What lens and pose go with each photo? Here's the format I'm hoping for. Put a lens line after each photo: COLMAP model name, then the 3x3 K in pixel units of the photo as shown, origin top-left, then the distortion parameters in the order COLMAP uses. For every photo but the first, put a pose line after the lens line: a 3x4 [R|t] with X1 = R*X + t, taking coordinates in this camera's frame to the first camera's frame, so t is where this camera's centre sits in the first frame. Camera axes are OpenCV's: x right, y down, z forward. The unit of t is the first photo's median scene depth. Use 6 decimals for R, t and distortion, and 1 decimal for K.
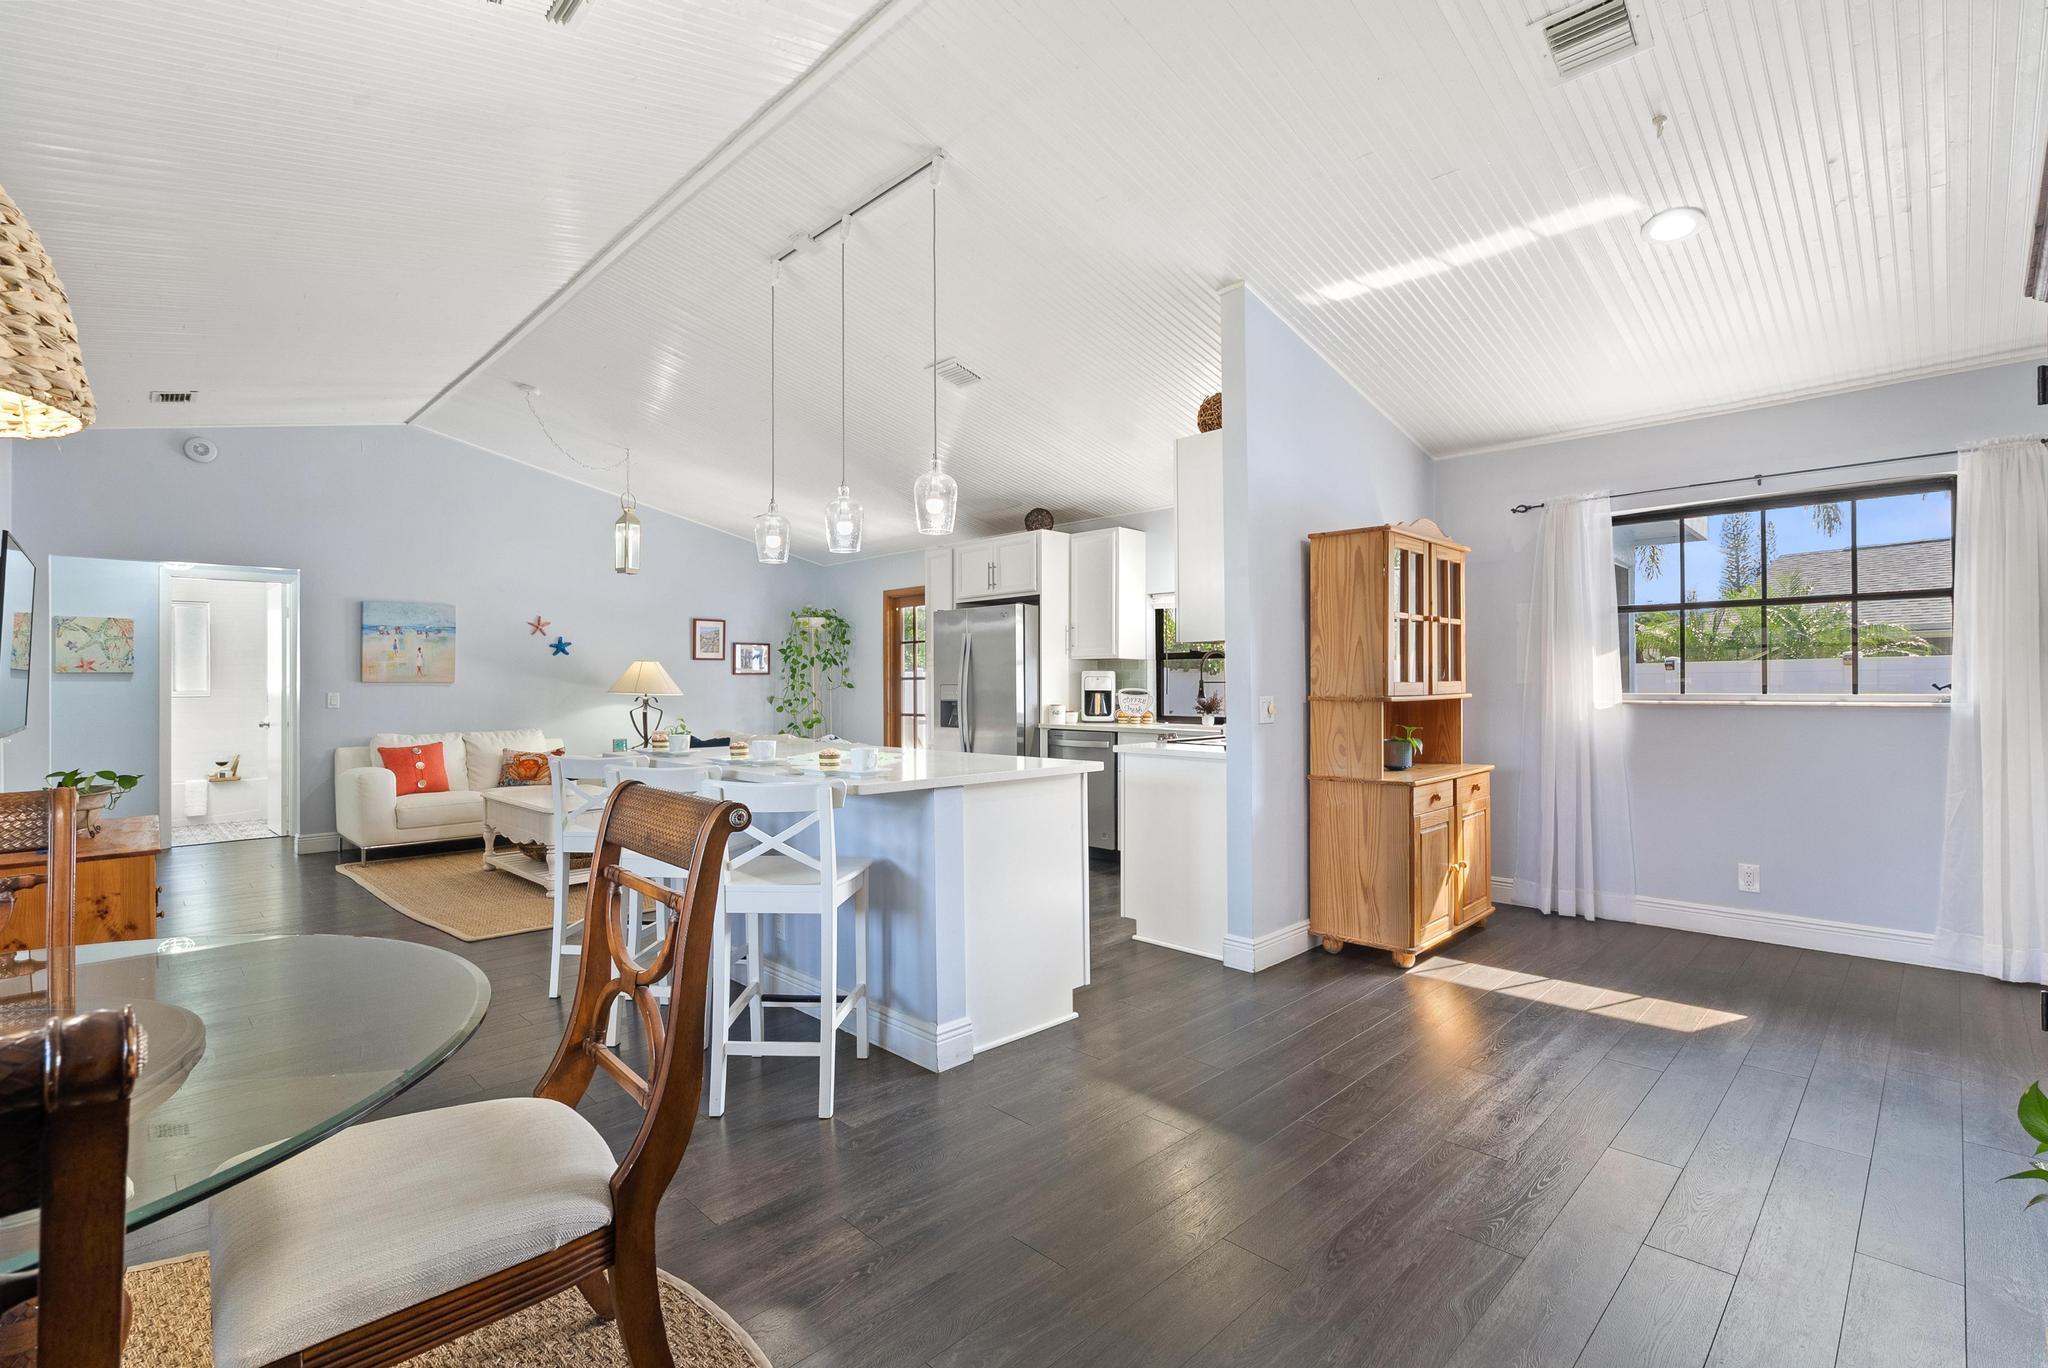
lens RADIAL K [[930.1, 0, 1018.5], [0, 930.1, 678.1], [0, 0, 1]] dist [0.000124, 0.000792]
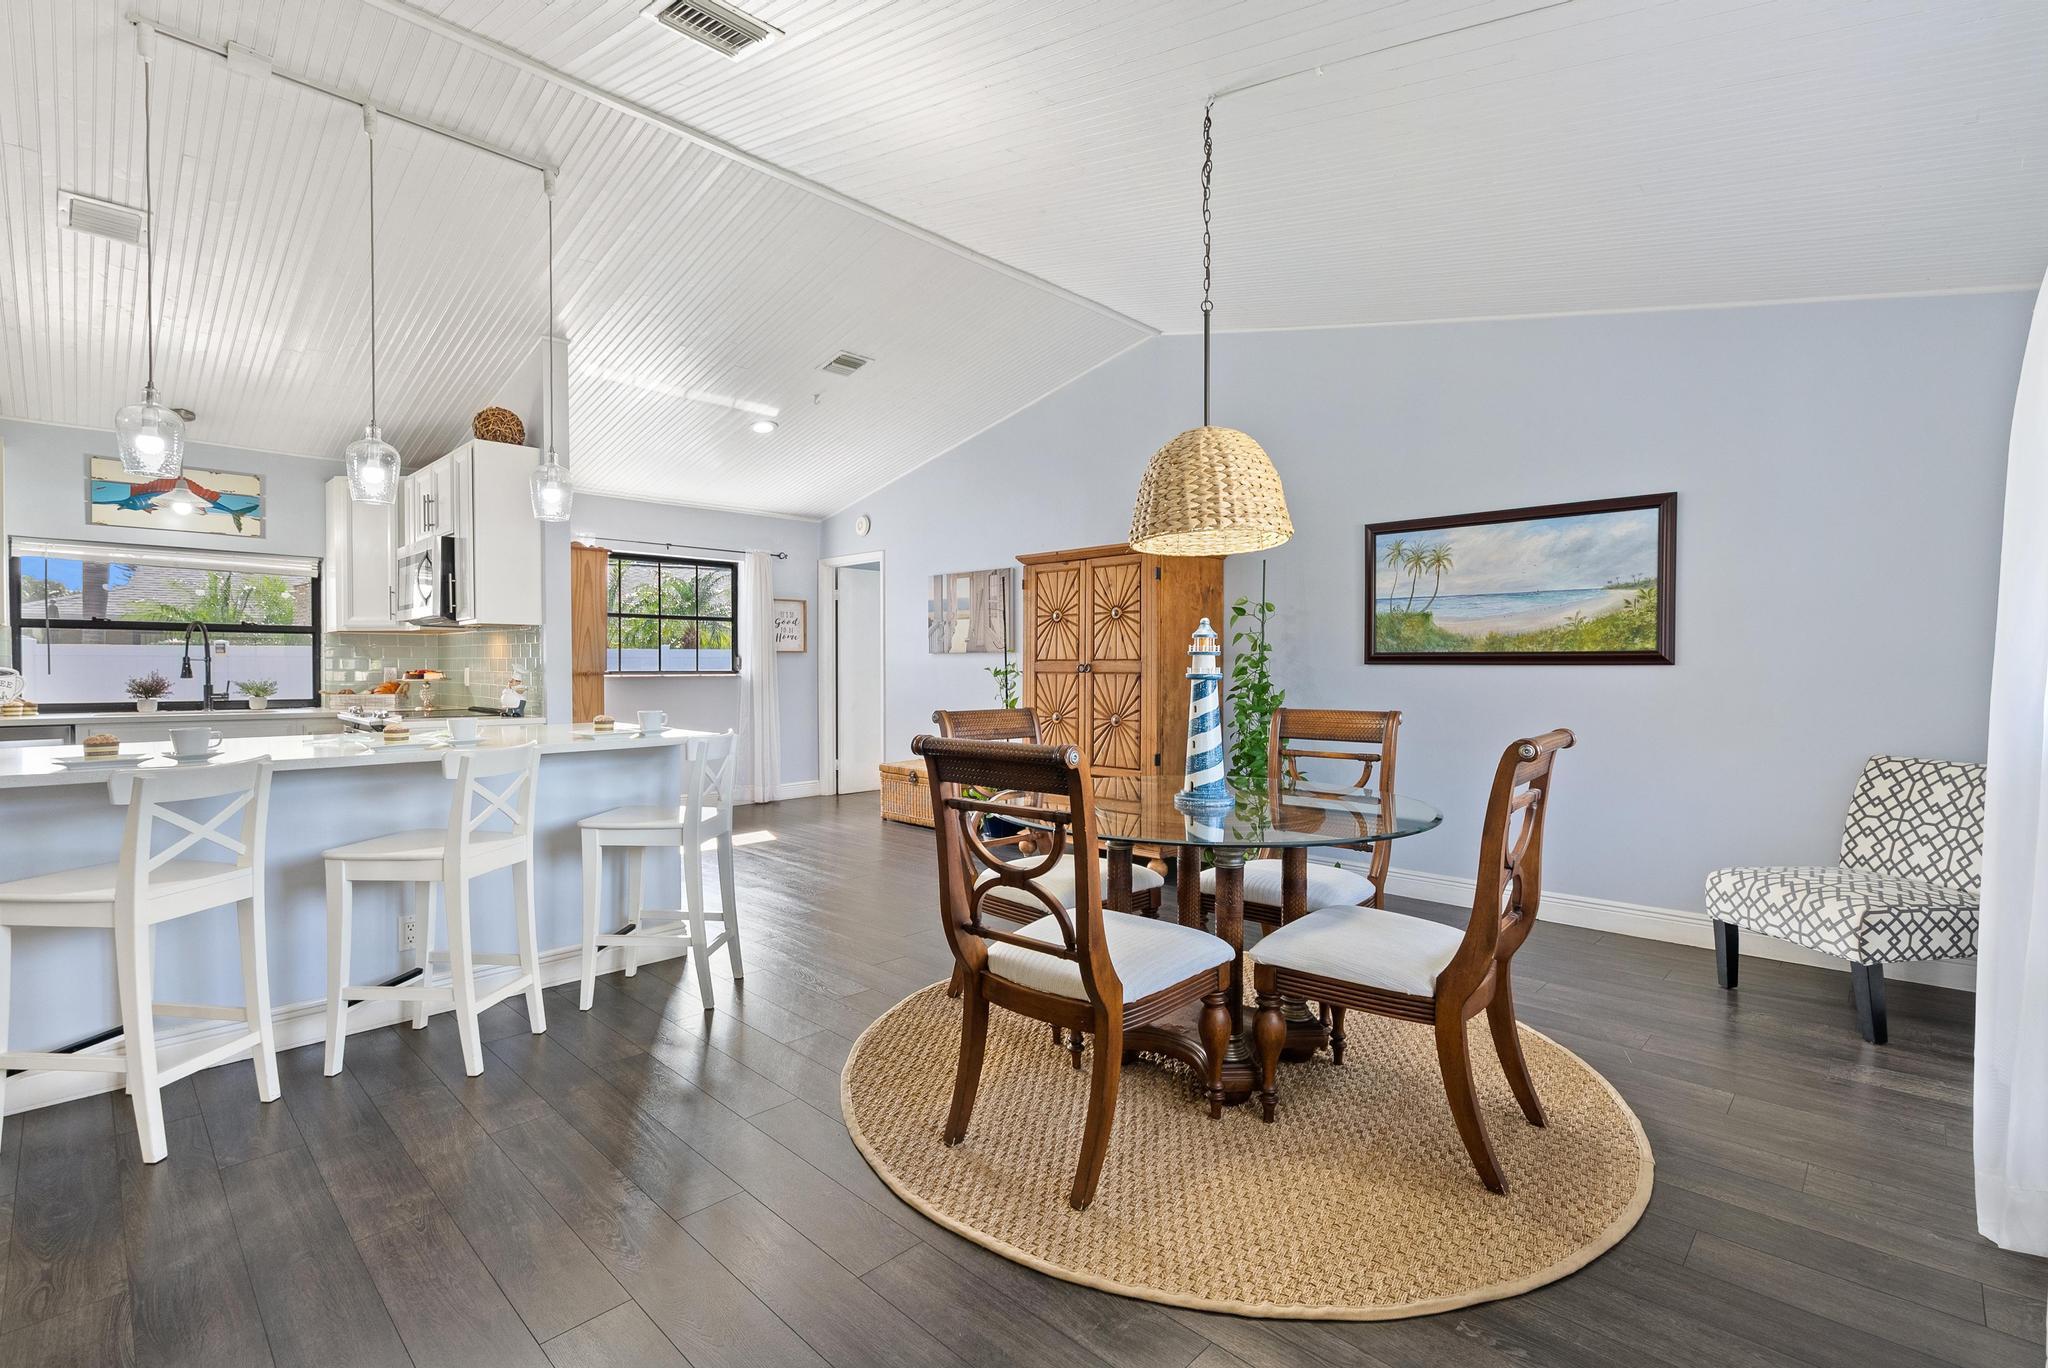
lens RADIAL K [[928.1, 0, 1028.4], [0, 928.1, 686.2], [0, 0, 1]] dist [-0.003841, 0.000930]
pose [[-0.026987, -0.017768, 0.999478, -0.597920], [-0.007046, 0.999821, 0.017584, 0.007391], [-0.999611, -0.006568, -0.027107, 0.238770]]
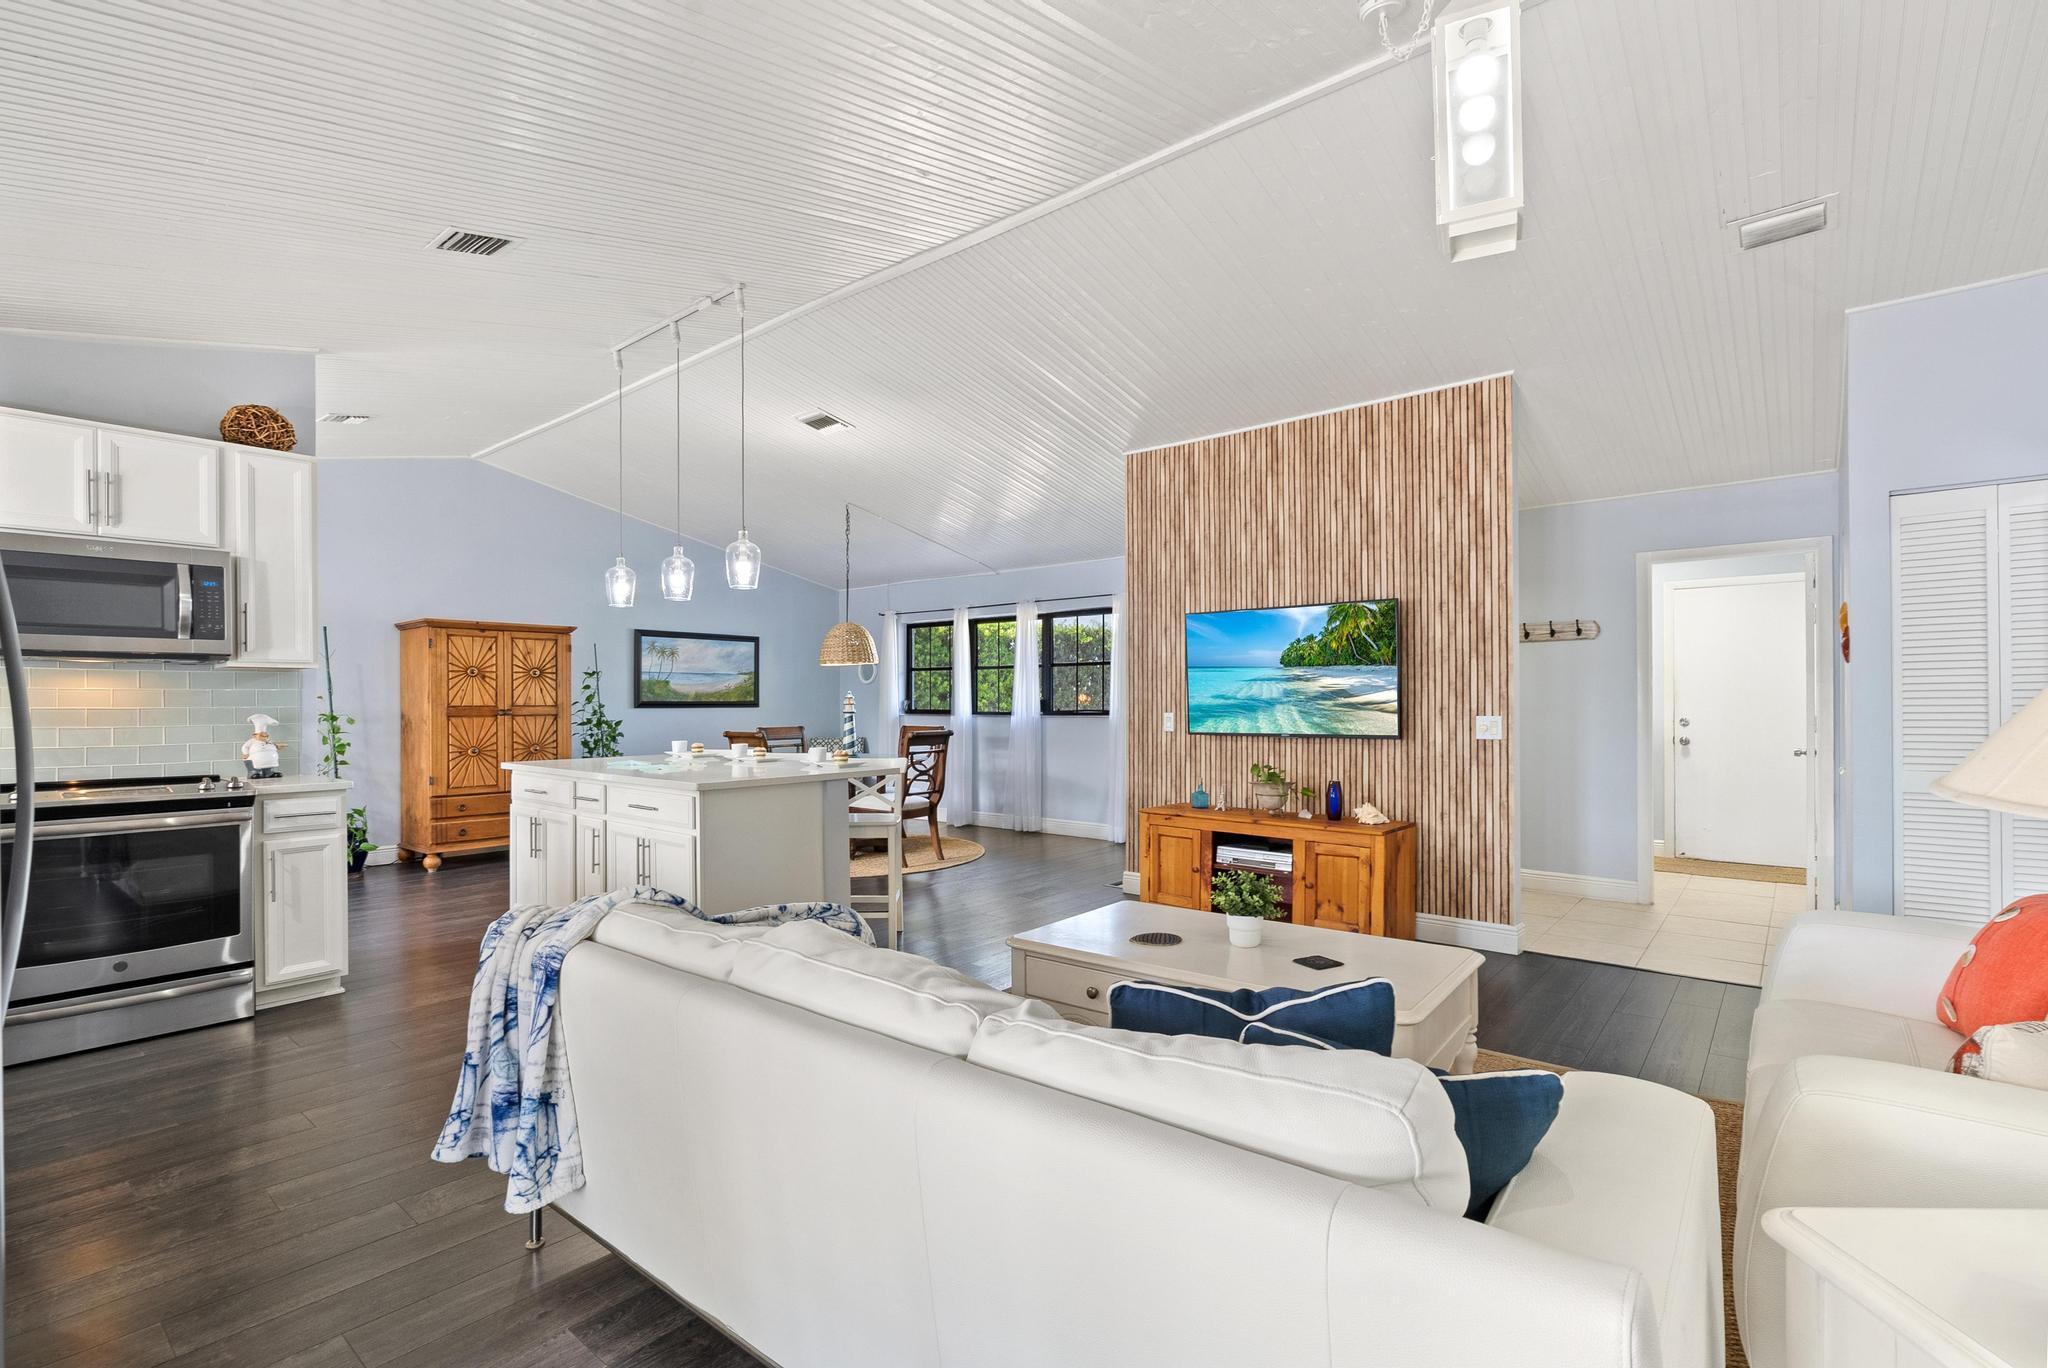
lens RADIAL K [[938.3, 0, 1024.9], [0, 938.3, 702.7], [0, 0, 1]] dist [-0.008513, 0.009447]
pose [[-0.994989, 0.009469, -0.099539, -0.291297], [0.010017, 0.999937, -0.005004, 0.006015], [0.099485, -0.005976, -0.995021, 1.289828]]
